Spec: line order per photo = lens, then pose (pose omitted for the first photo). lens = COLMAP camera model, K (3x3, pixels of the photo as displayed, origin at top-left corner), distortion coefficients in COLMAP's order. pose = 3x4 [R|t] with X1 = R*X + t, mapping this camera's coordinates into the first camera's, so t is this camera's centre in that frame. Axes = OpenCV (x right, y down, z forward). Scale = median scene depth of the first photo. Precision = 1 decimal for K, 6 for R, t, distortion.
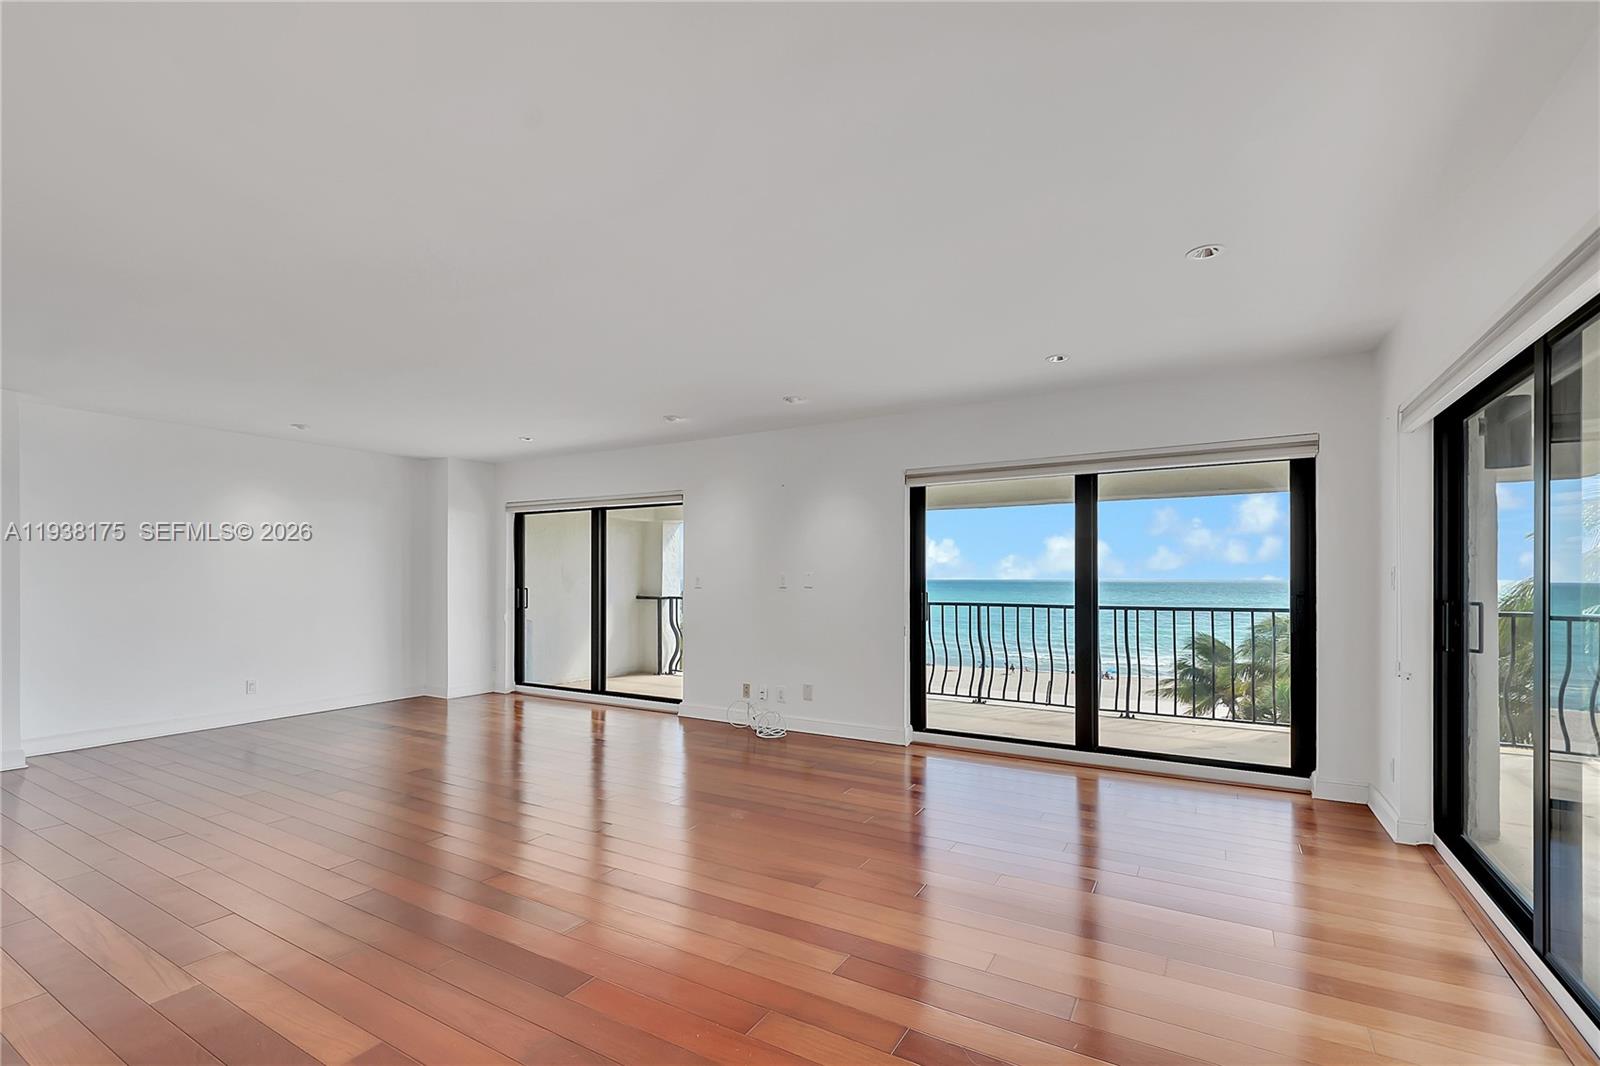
lens RADIAL K [[706.5, 0, 794.2], [0, 706.5, 574.6], [0, 0, 1]] dist [0.002598, -0.000082]
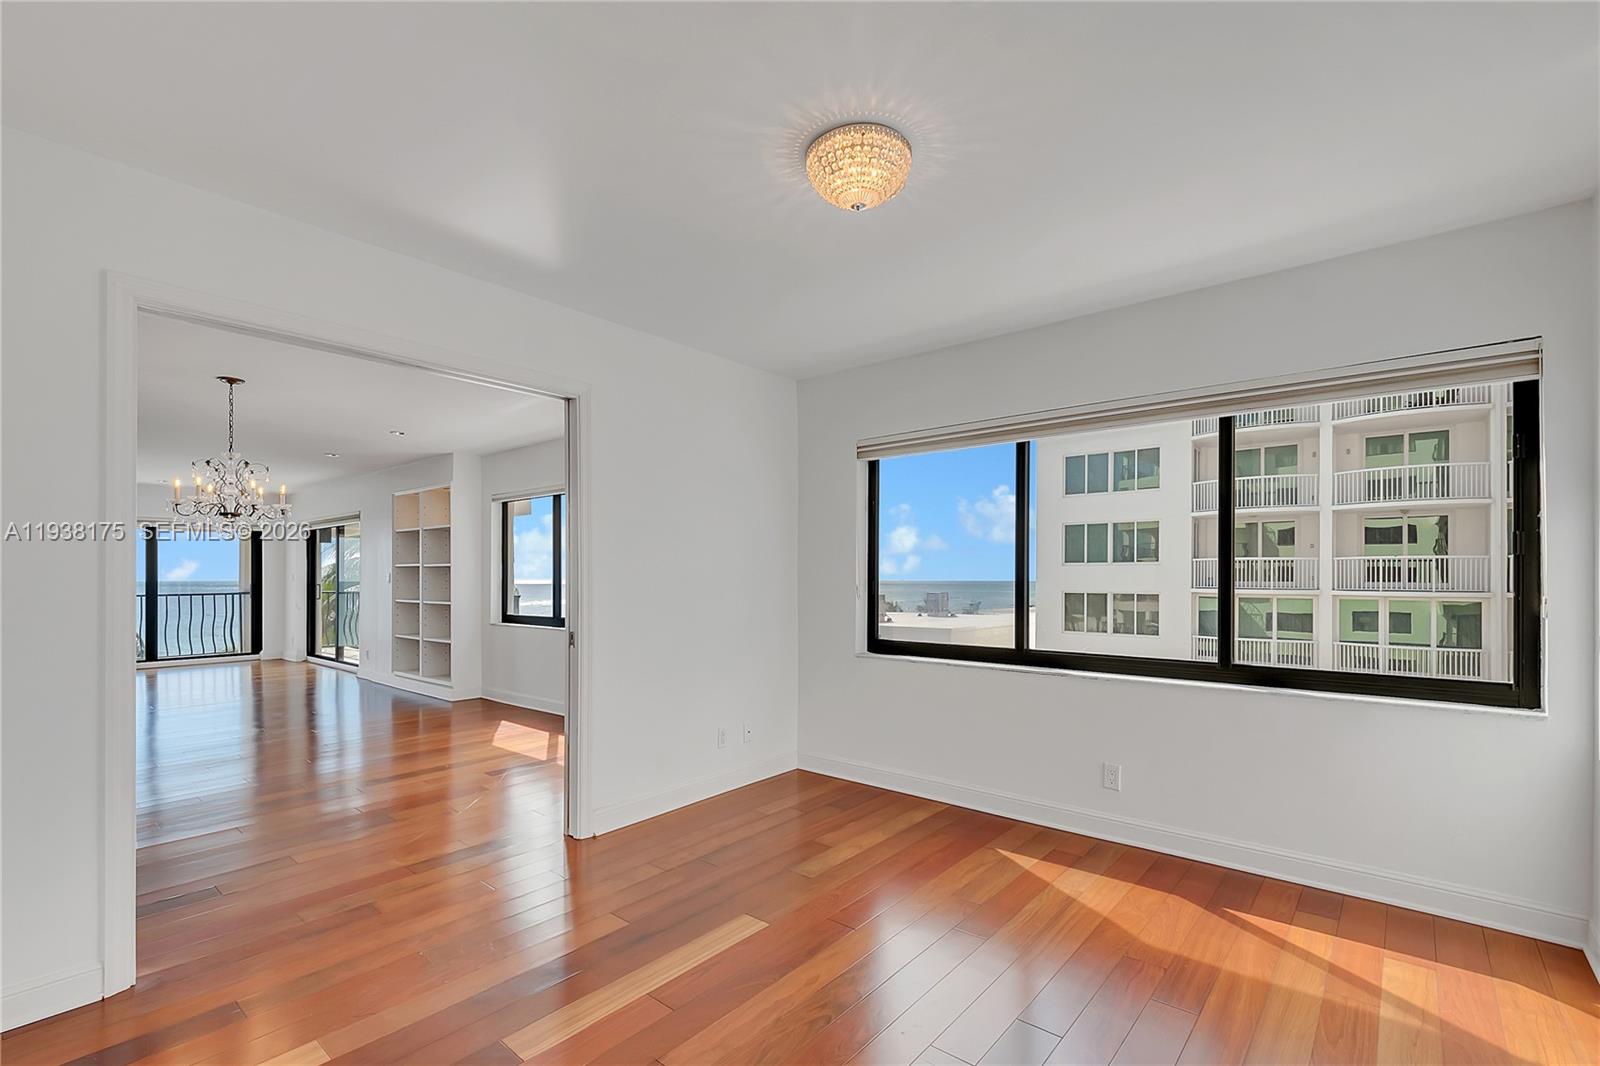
lens RADIAL K [[722.8, 0, 797.6], [0, 722.8, 574.2], [0, 0, 1]] dist [0.001685, 0.000197]
pose [[0.160655, 0.004429, 0.987001, -1.163907], [-0.006049, 0.999976, -0.003503, -0.007009], [-0.986992, -0.005408, 0.160678, -1.017446]]
